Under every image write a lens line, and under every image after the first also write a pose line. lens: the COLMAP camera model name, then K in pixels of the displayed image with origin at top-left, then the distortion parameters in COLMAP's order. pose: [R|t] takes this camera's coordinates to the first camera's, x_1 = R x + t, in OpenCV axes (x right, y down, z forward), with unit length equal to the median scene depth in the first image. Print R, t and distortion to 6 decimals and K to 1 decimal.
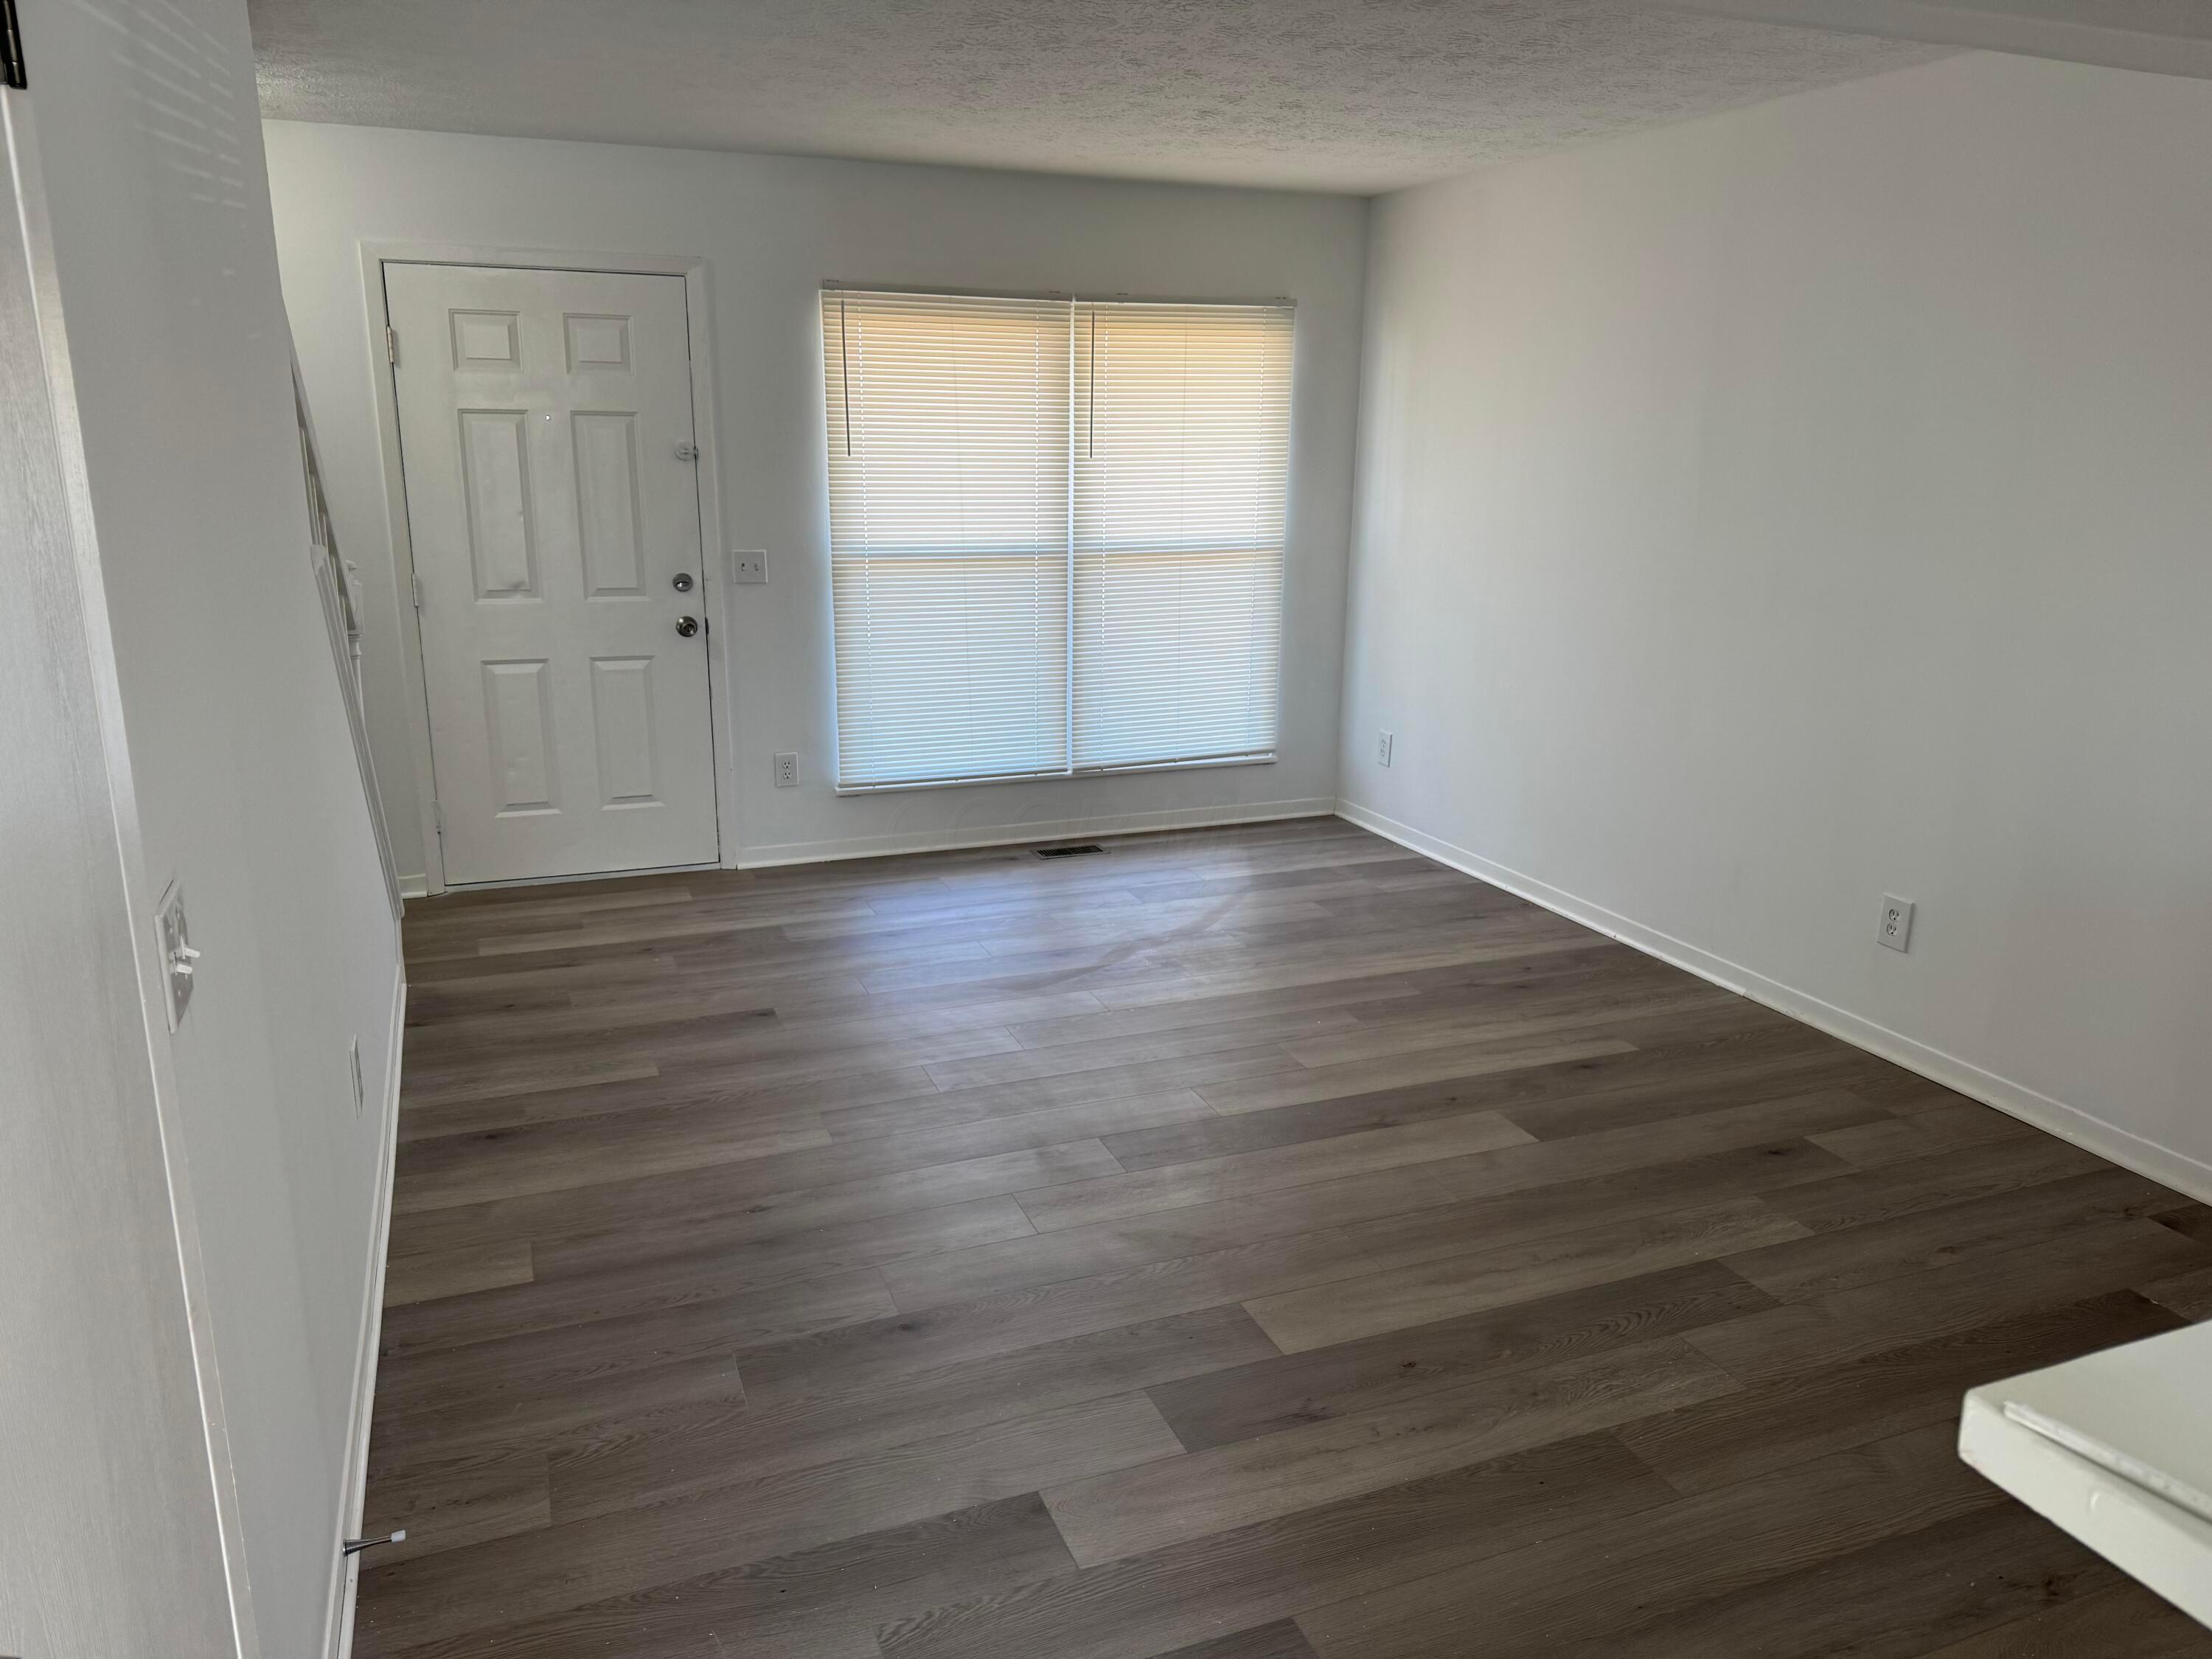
lens RADIAL K [[1547.4, 0, 1098.9], [0, 1547.4, 832.3], [0, 0, 1]] dist [0.123689, -0.178266]
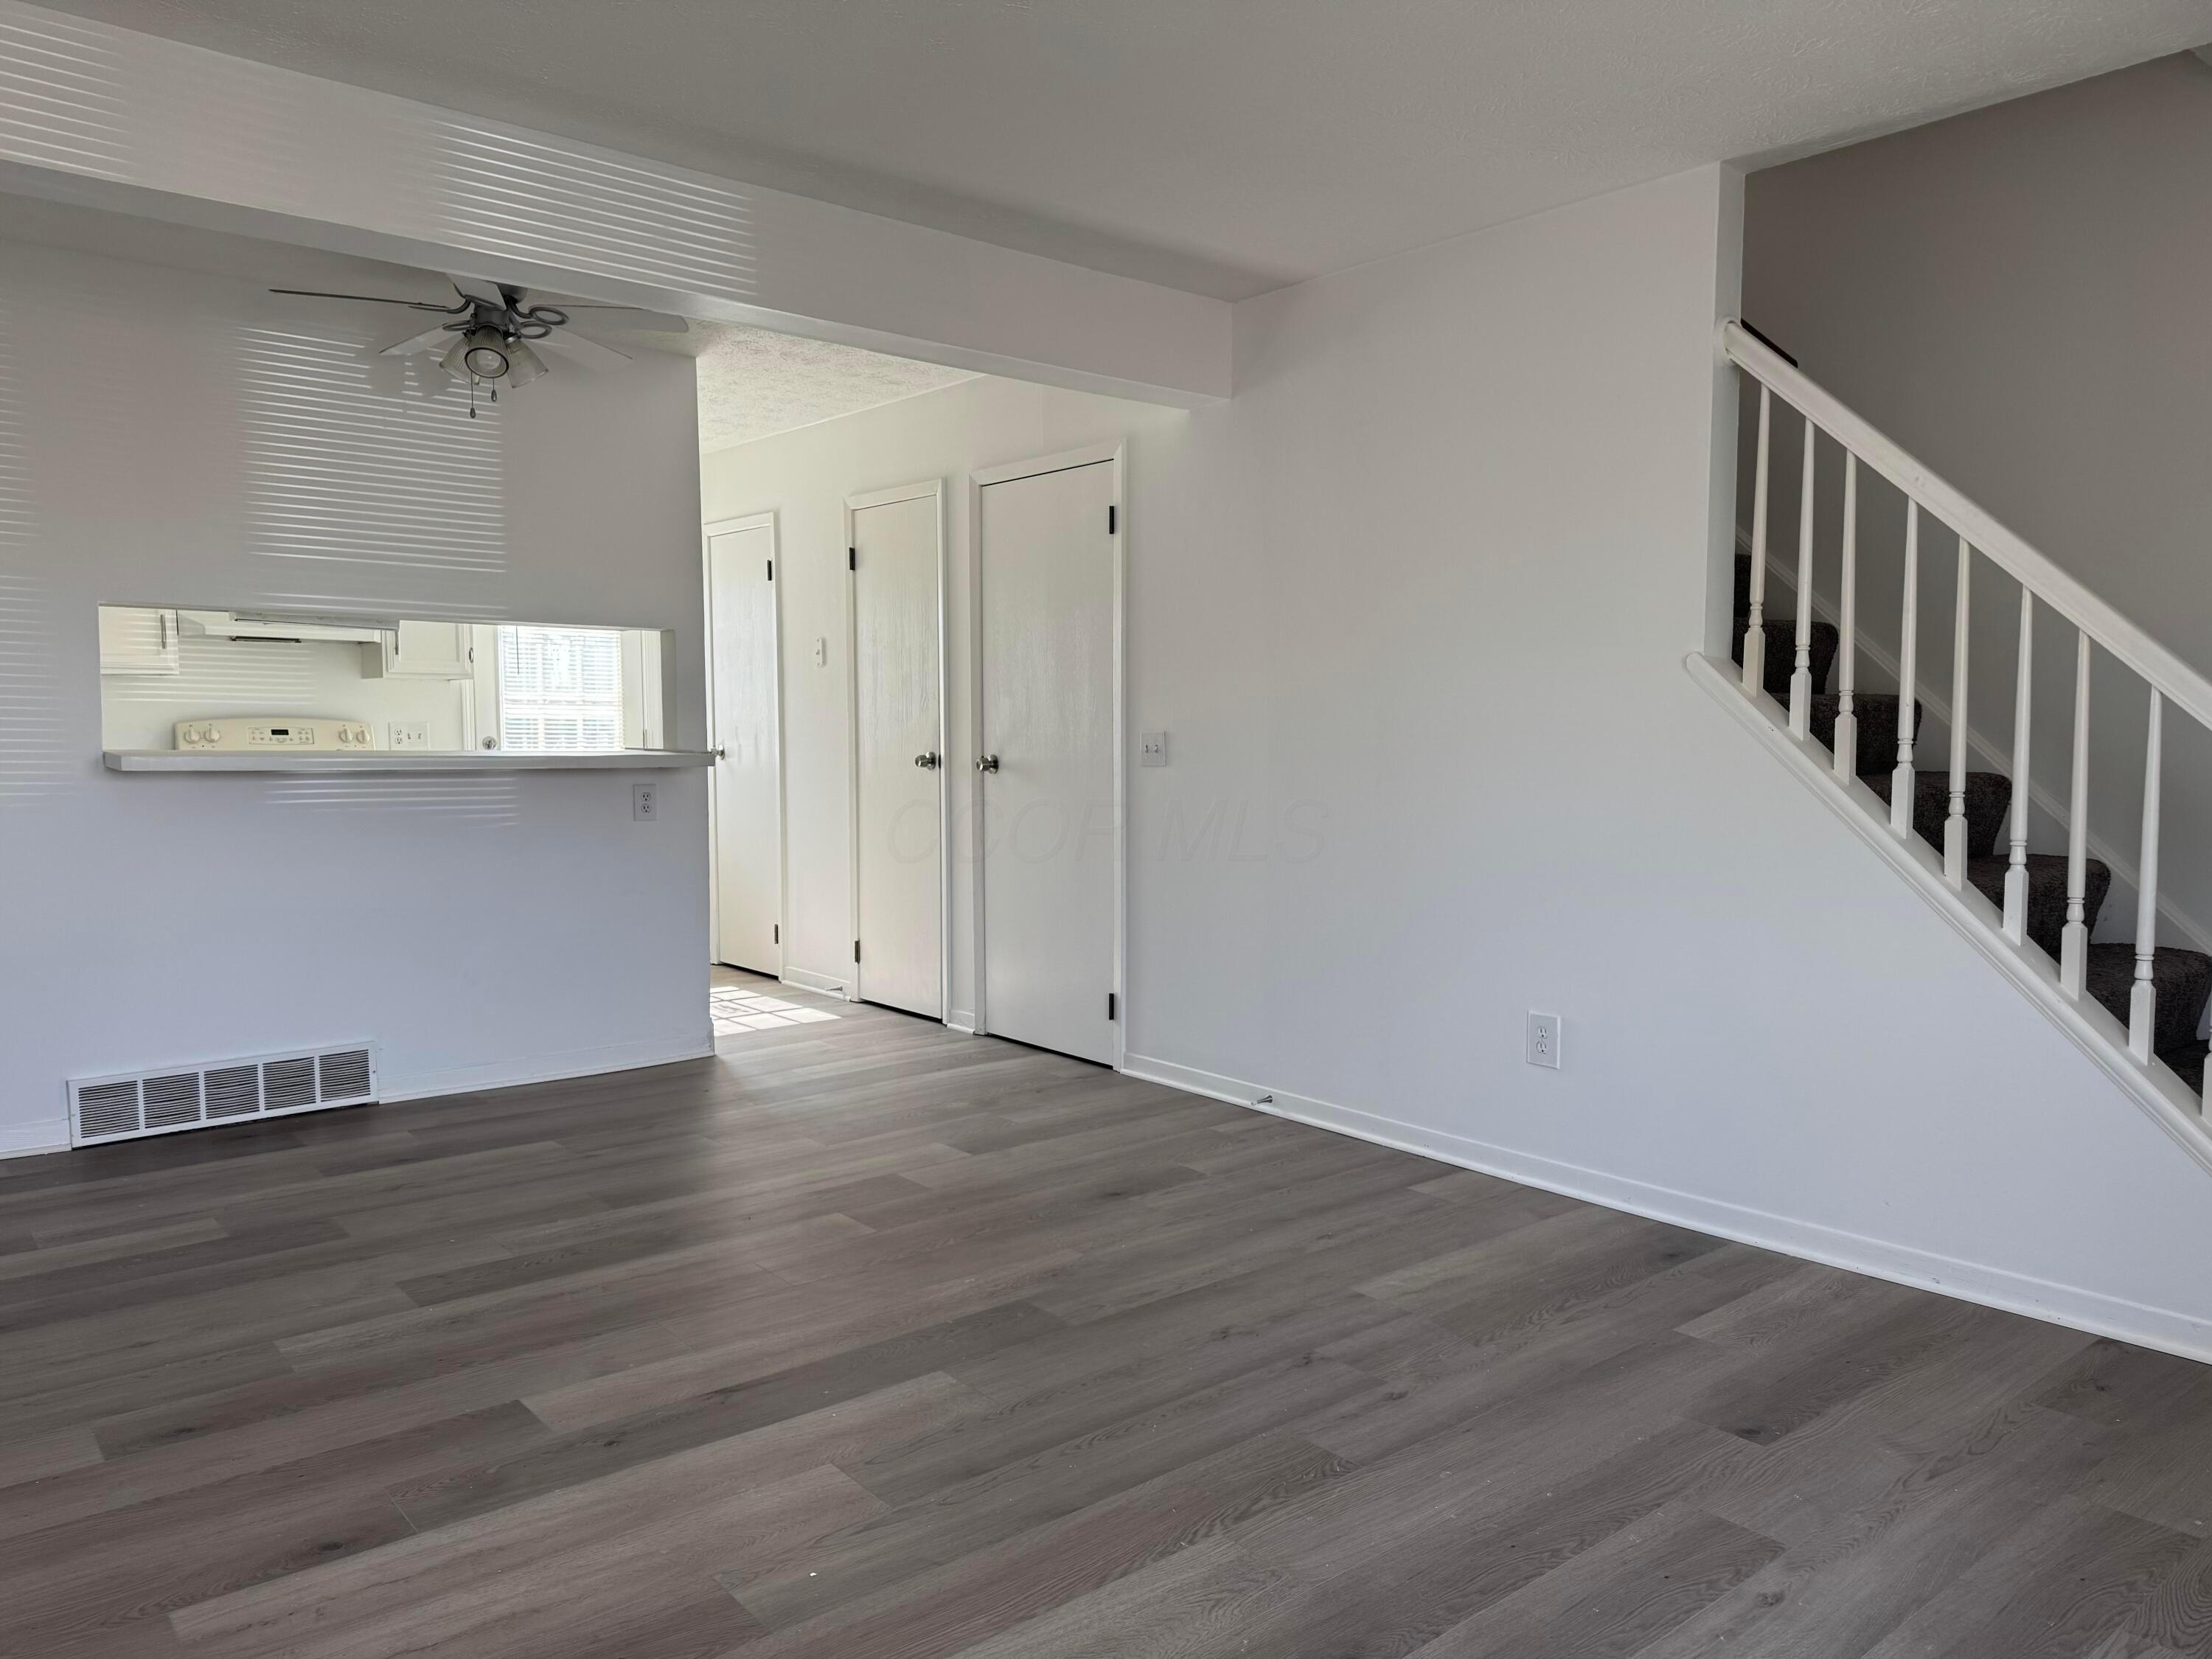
lens RADIAL K [[1547.4, 0, 1098.9], [0, 1547.4, 832.3], [0, 0, 1]] dist [0.123689, -0.178266]
pose [[-0.948963, 0.010457, -0.315215, 0.255239], [-0.089393, 0.949545, 0.300621, -0.317575], [0.302455, 0.313457, -0.900148, 1.700806]]
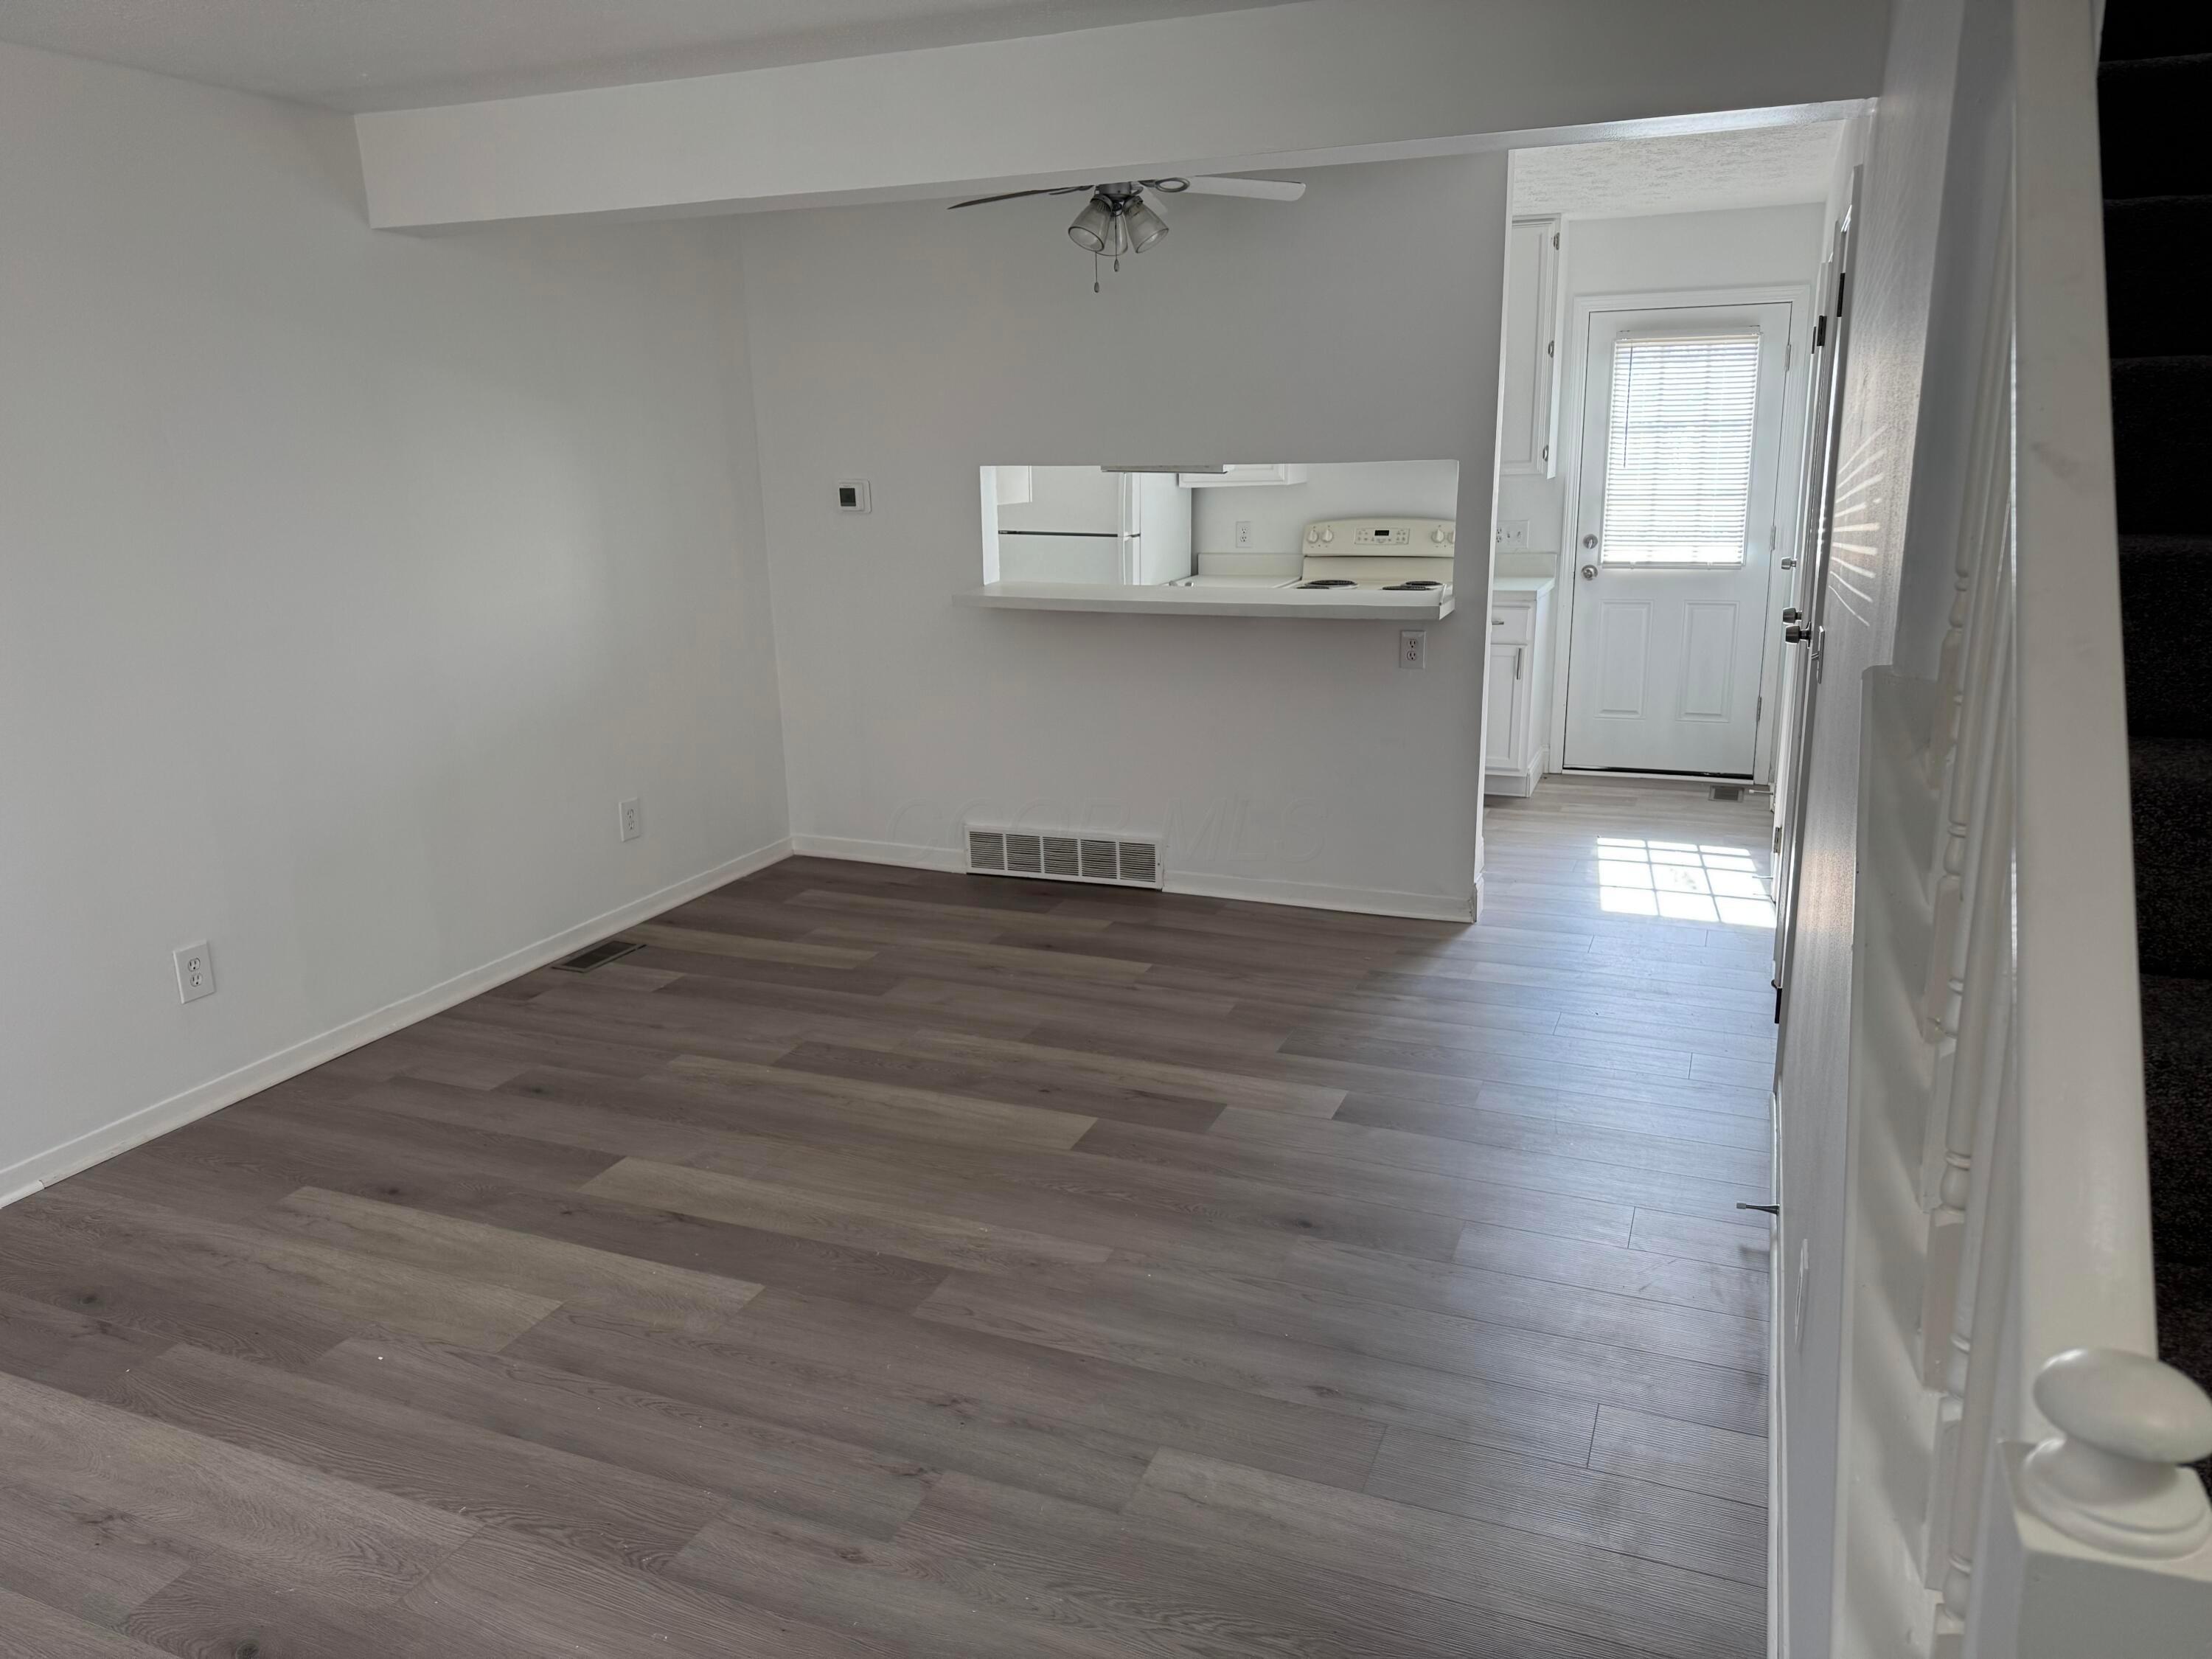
lens RADIAL K [[1547.4, 0, 1098.9], [0, 1547.4, 832.3], [0, 0, 1]] dist [0.123689, -0.178266]
pose [[-0.718563, -0.167370, 0.675022, -0.590833], [0.188187, 0.887606, 0.420405, -0.360172], [-0.669517, 0.429118, -0.606304, 1.336581]]
